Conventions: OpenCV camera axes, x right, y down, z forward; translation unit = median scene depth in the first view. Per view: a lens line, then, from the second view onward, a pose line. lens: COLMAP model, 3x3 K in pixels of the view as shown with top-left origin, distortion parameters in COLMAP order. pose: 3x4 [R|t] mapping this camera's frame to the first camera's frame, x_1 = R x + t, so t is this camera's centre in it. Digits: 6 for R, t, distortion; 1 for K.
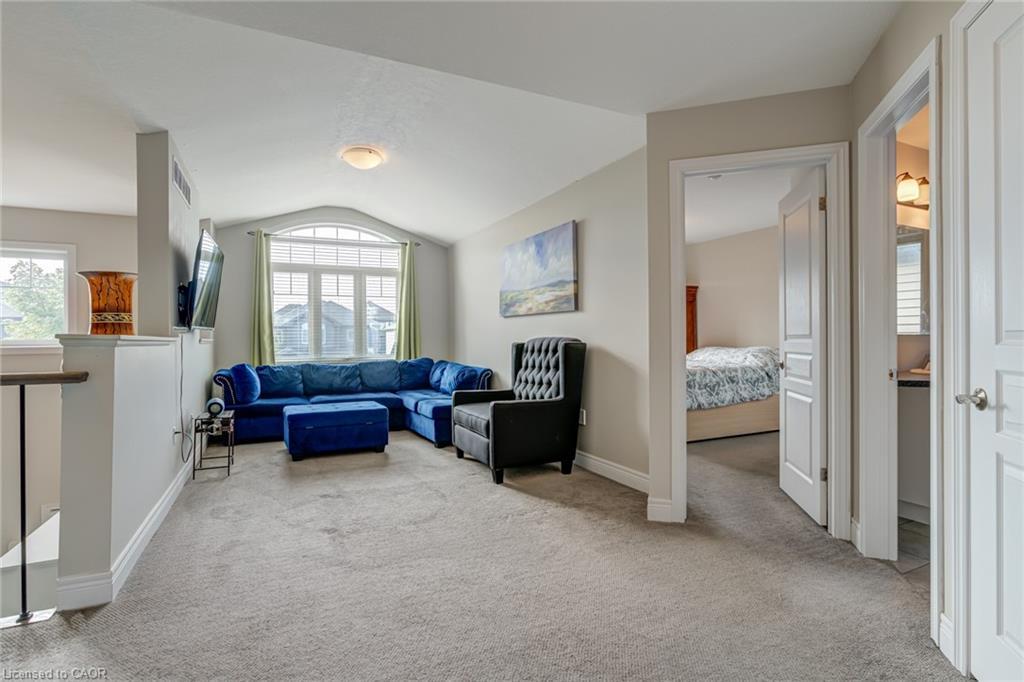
lens RADIAL K [[509.2, 0, 511.0], [0, 509.2, 338.5], [0, 0, 1]] dist [0.001128, 0.005282]
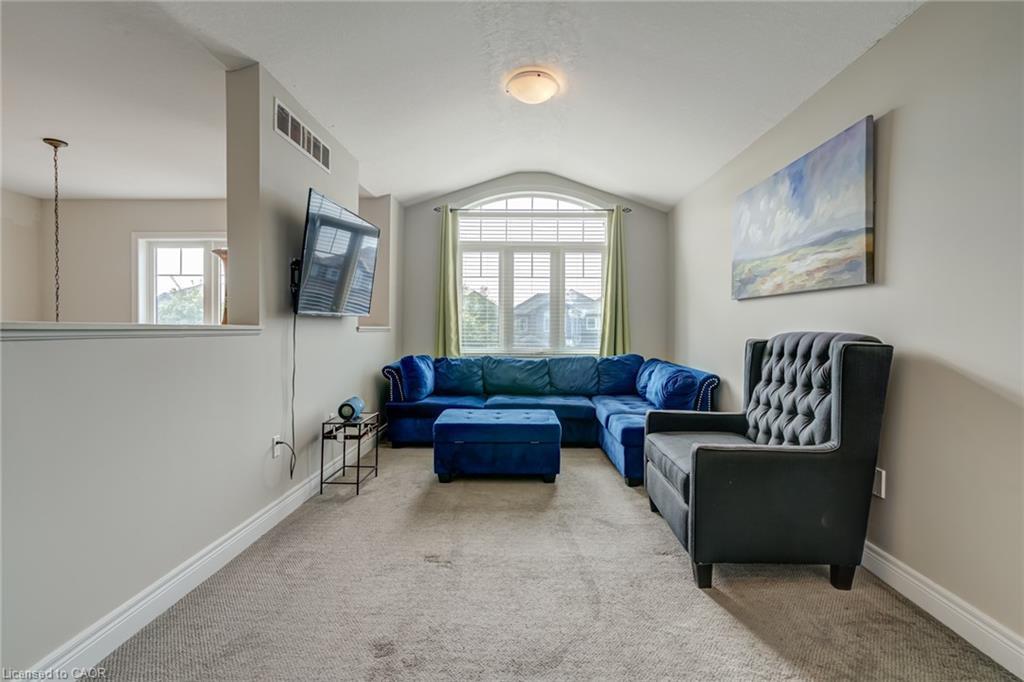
lens RADIAL K [[509.2, 0, 528.1], [0, 509.2, 331.9], [0, 0, 1]] dist [0.001128, 0.005282]
pose [[0.901432, 0.019455, -0.432483, 0.034187], [-0.015889, 0.999803, 0.011859, -0.004754], [0.432629, -0.003818, 0.901564, 0.335108]]
